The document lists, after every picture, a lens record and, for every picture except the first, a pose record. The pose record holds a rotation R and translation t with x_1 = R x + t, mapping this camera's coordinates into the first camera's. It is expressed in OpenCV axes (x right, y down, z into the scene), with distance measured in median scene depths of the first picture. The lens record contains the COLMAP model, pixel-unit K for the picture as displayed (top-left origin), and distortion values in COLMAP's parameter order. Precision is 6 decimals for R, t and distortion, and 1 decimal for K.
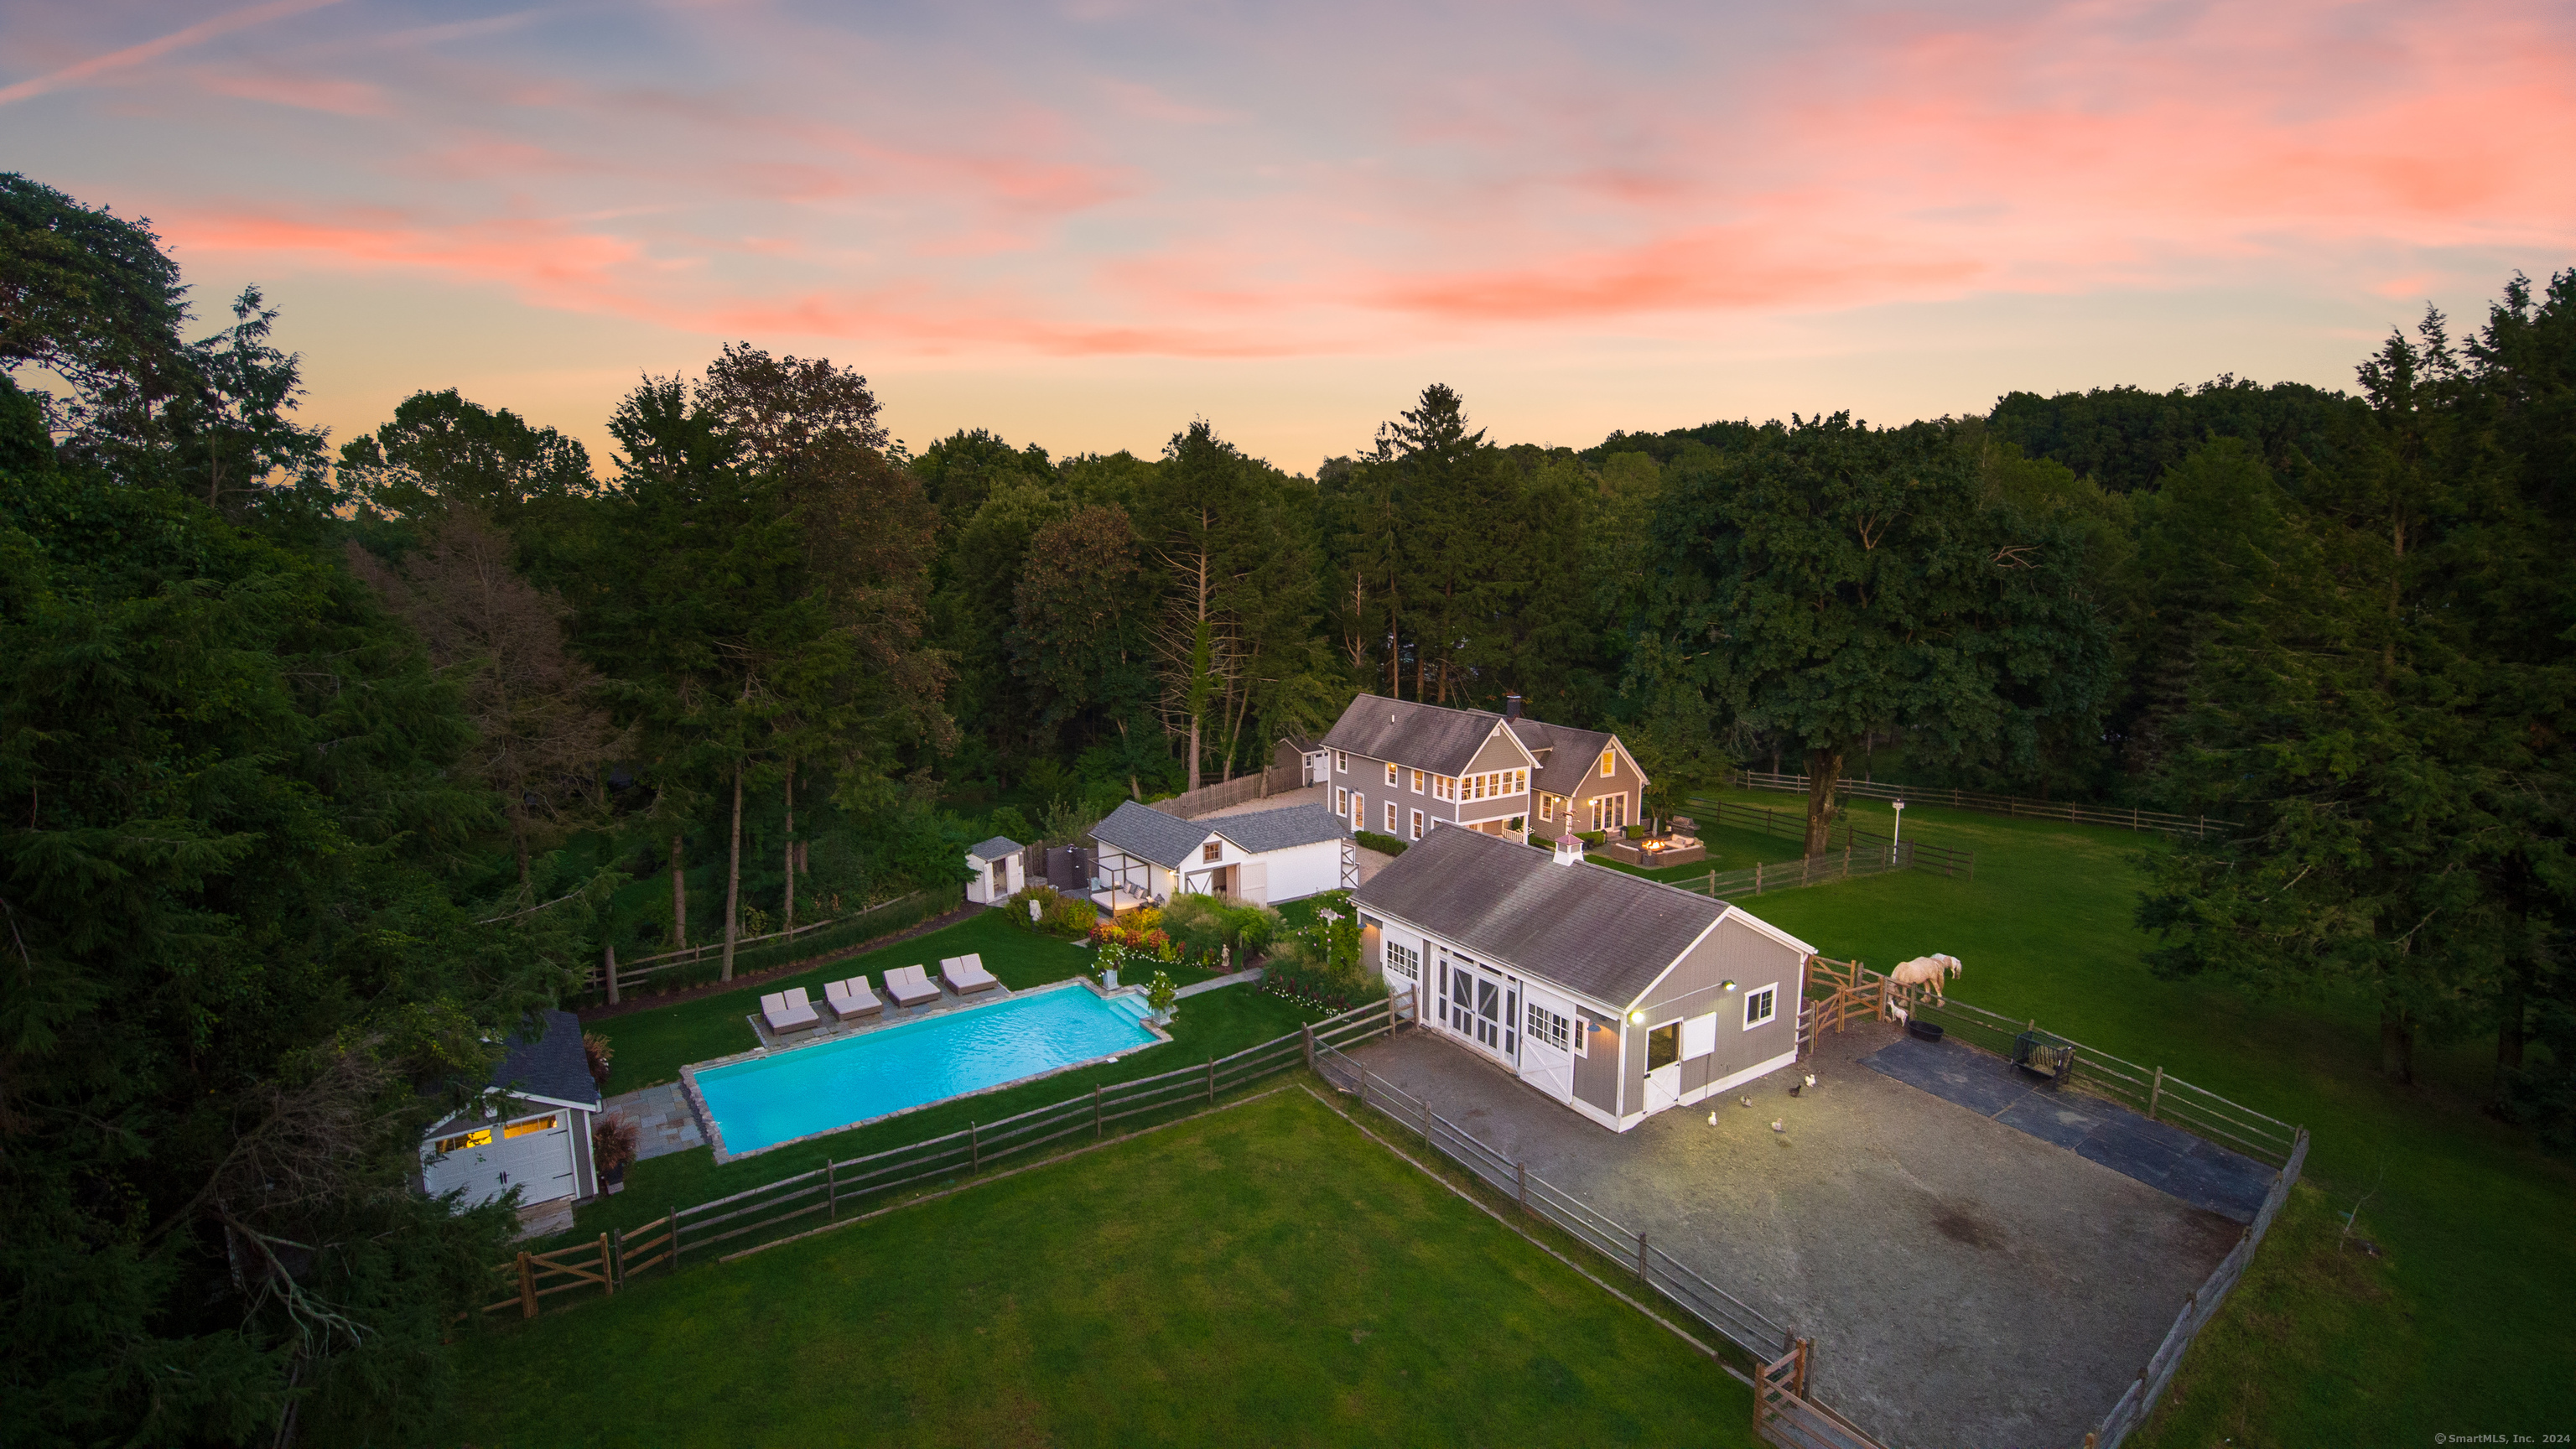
lens RADIAL K [[1163.4, 0, 1282.8], [0, 1163.4, 761.6], [0, 0, 1]] dist [-0.005365, -0.005035]
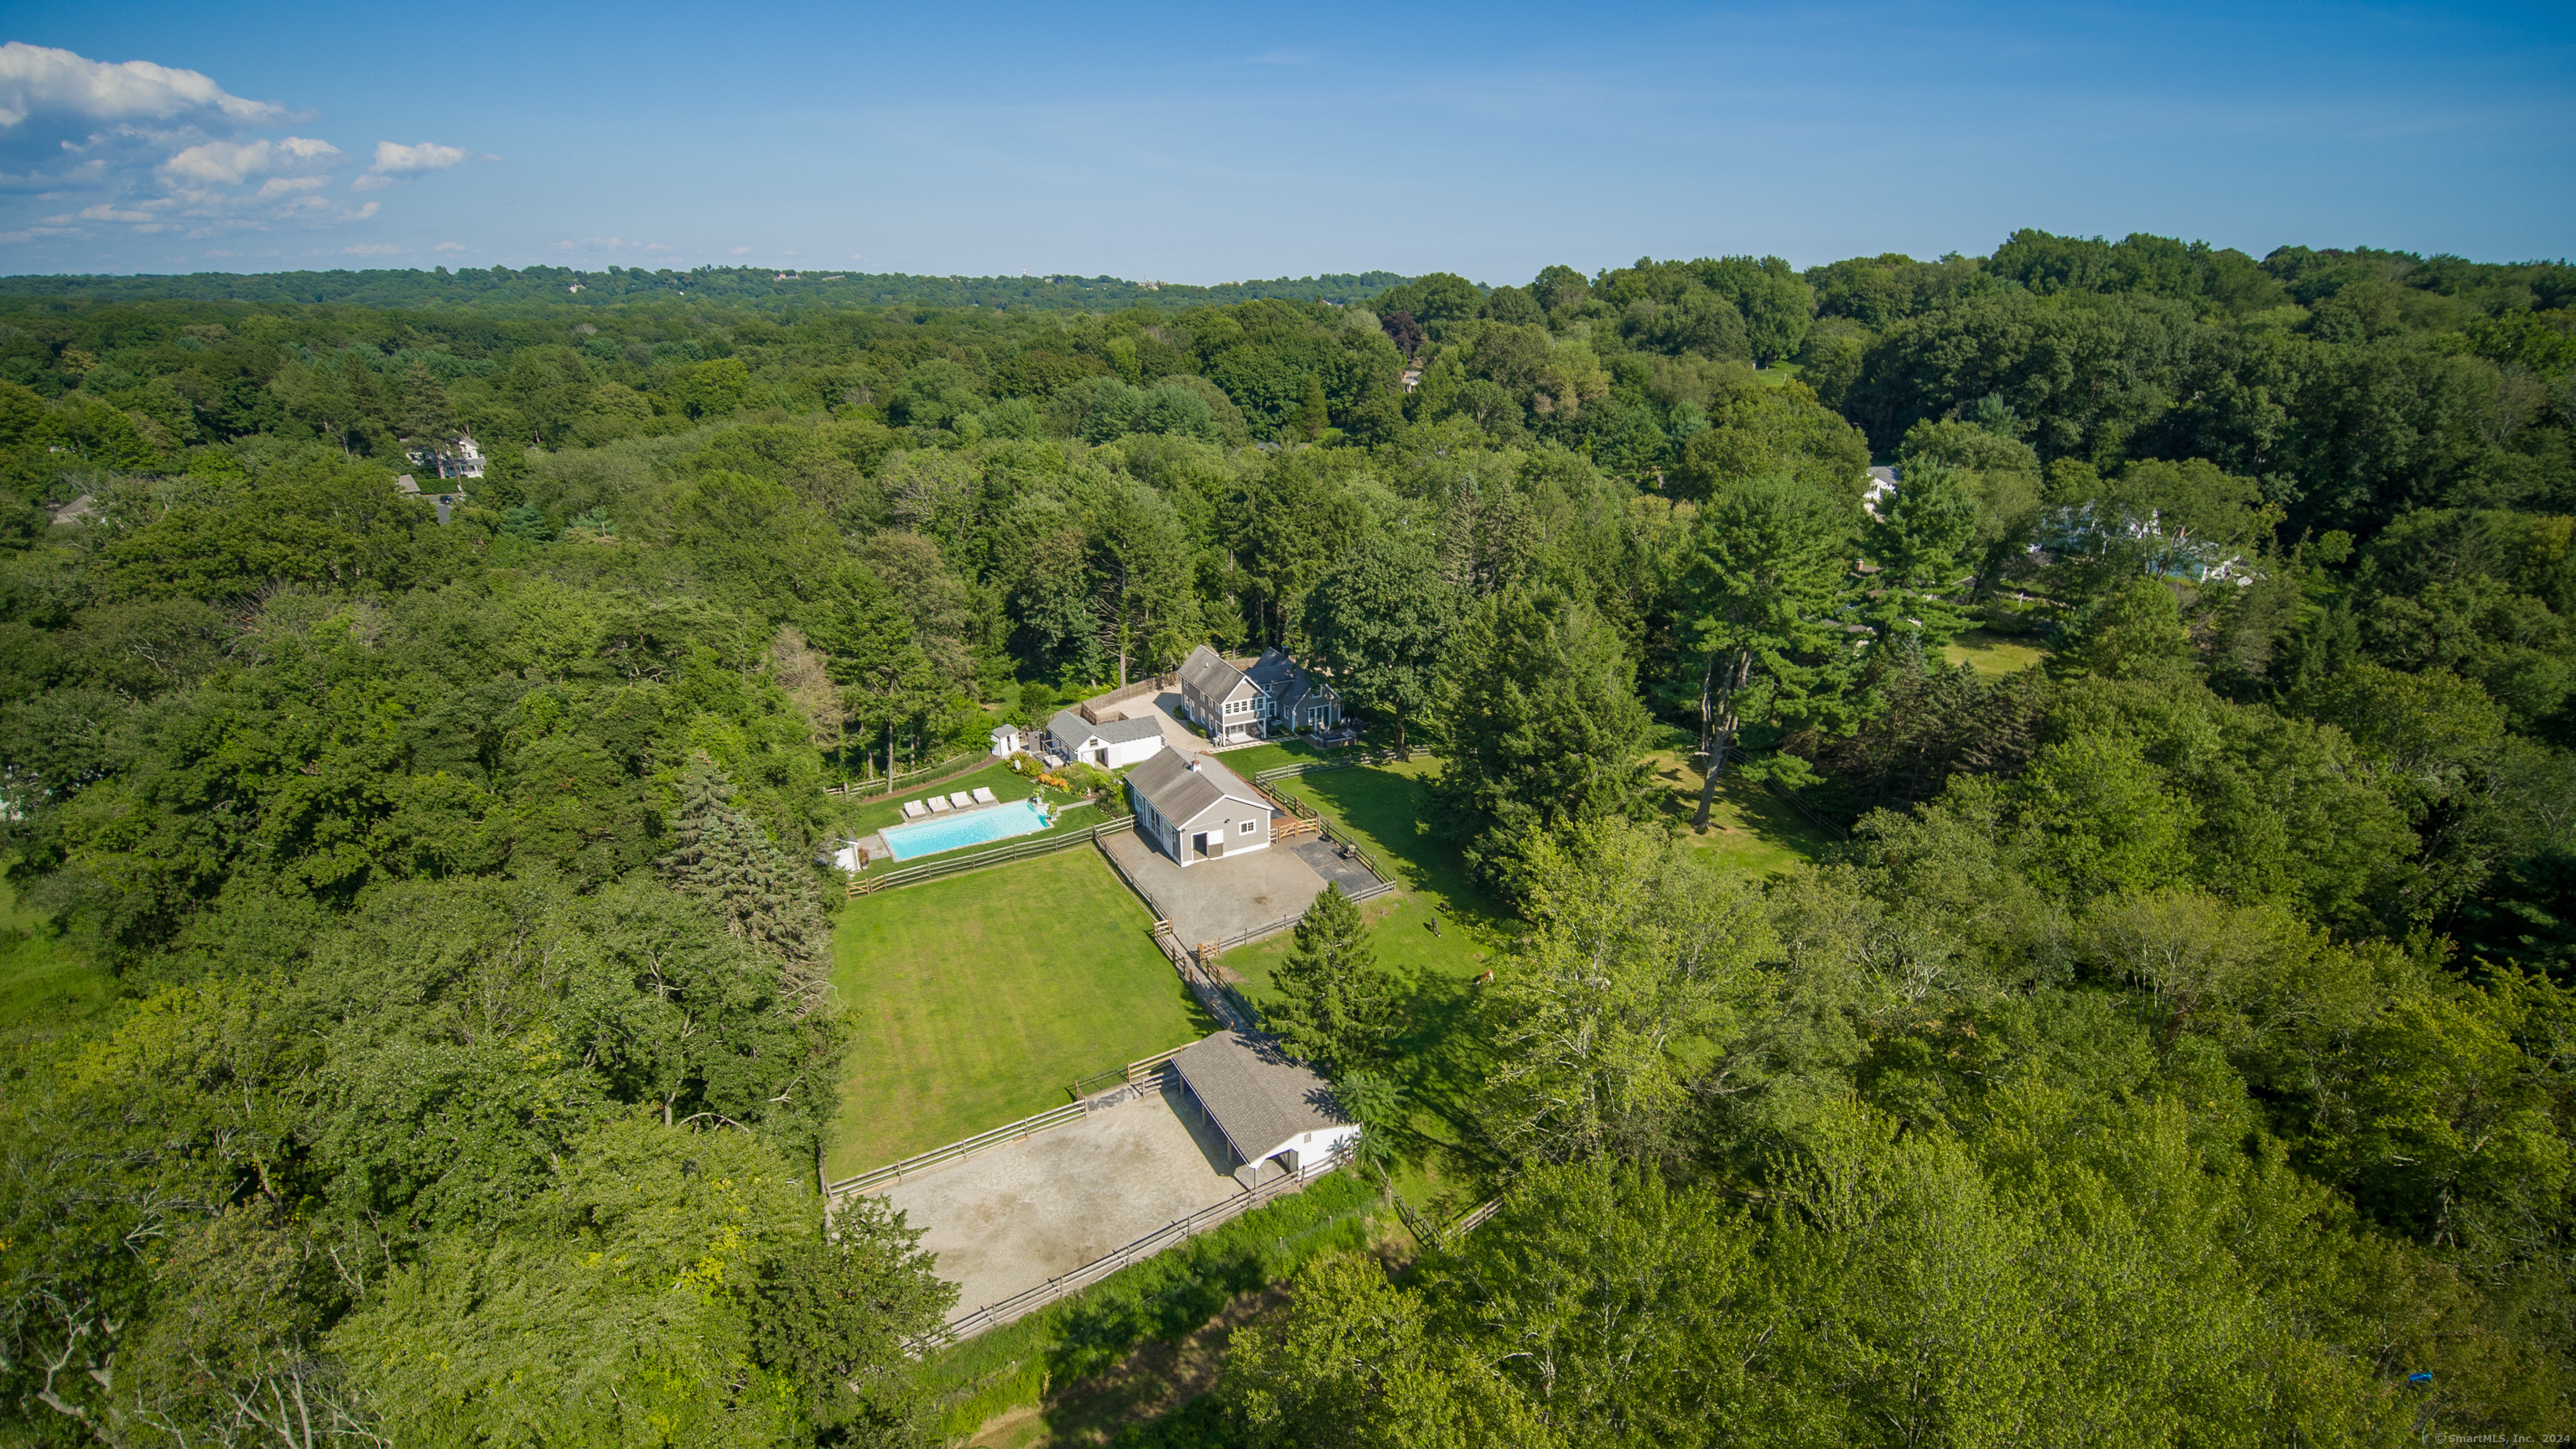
lens RADIAL K [[1163.4, 0, 1282.8], [0, 1163.4, 761.6], [0, 0, 1]] dist [-0.005365, -0.005035]
pose [[0.995139, 0.040620, -0.089717, 0.634644], [-0.020787, 0.977089, 0.211815, -0.465194], [0.096266, -0.208920, 0.973183, -1.457779]]
